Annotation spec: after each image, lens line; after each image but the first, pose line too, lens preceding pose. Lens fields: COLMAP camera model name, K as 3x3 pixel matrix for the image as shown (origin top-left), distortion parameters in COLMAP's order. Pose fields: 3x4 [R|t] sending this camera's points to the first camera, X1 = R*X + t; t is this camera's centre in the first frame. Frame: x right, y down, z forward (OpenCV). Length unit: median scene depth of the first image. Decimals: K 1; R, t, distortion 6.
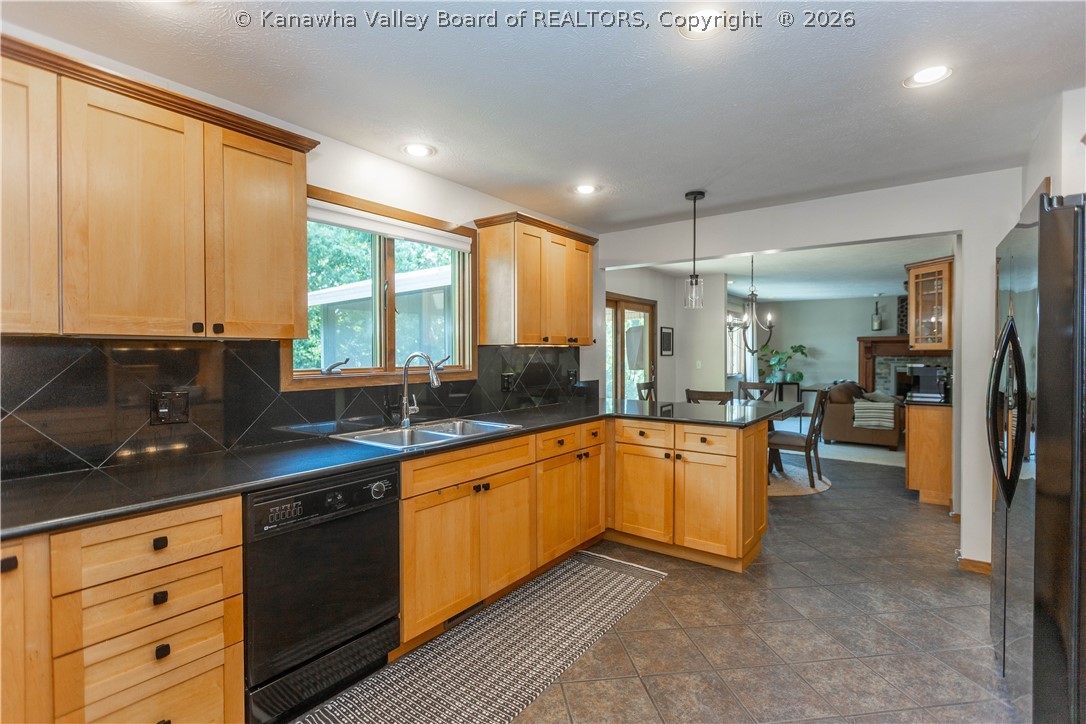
lens RADIAL K [[513.1, 0, 542.8], [0, 513.1, 358.8], [0, 0, 1]] dist [-0.004322, 0.000298]
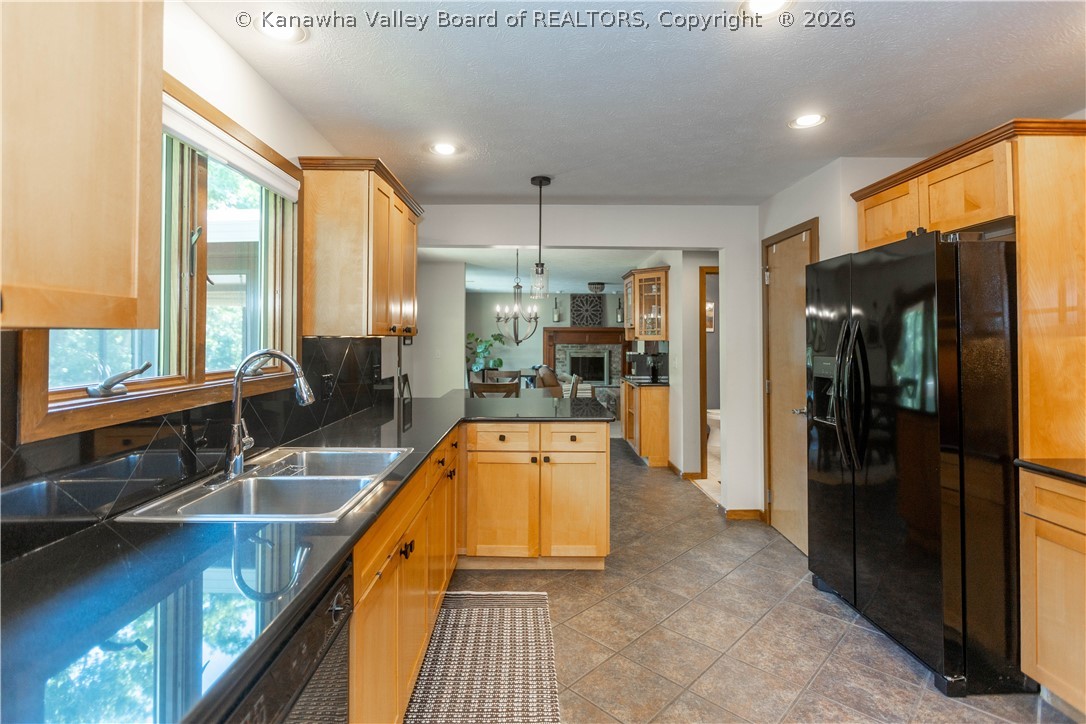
lens RADIAL K [[513.1, 0, 535.0], [0, 513.1, 329.0], [0, 0, 1]] dist [-0.004322, 0.000298]
pose [[0.796961, 0.015300, 0.603837, -0.309299], [0.002650, 0.999581, -0.028825, -0.016263], [-0.604025, 0.024573, 0.796587, 0.271847]]
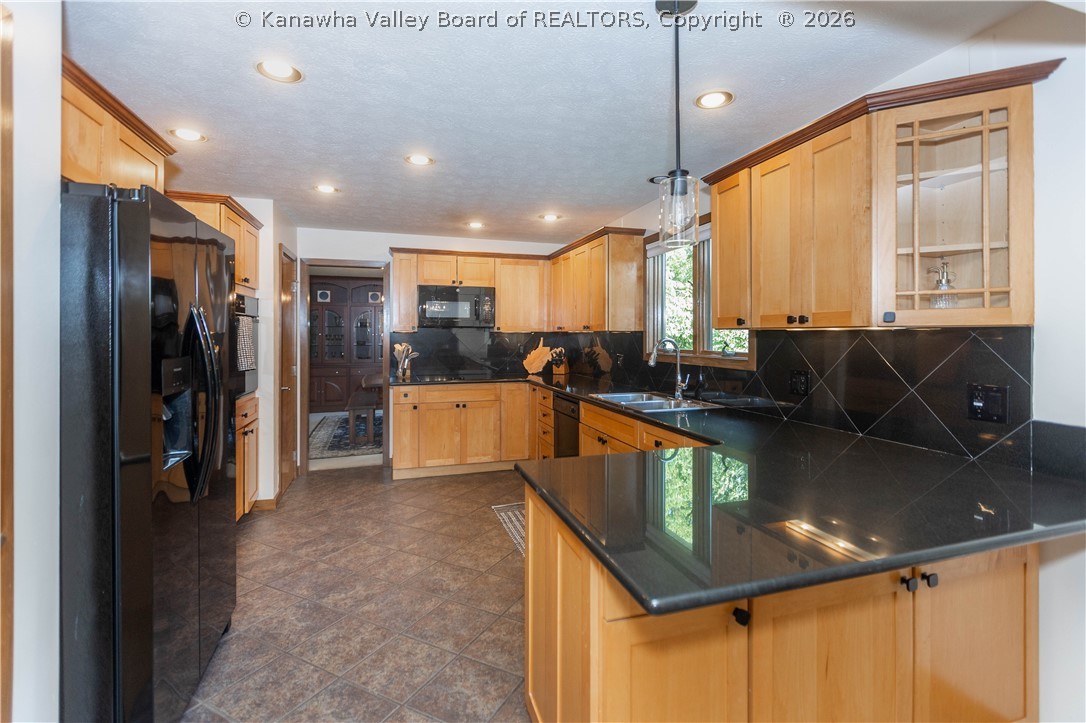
lens RADIAL K [[491.1, 0, 540.3], [0, 491.1, 337.5], [0, 0, 1]] dist [0.000344, 0.000035]
pose [[-0.591782, 0.005594, -0.806079, 0.769161], [-0.005869, 0.999920, 0.011248, -0.021220], [0.806077, 0.011387, -0.591702, 1.253145]]
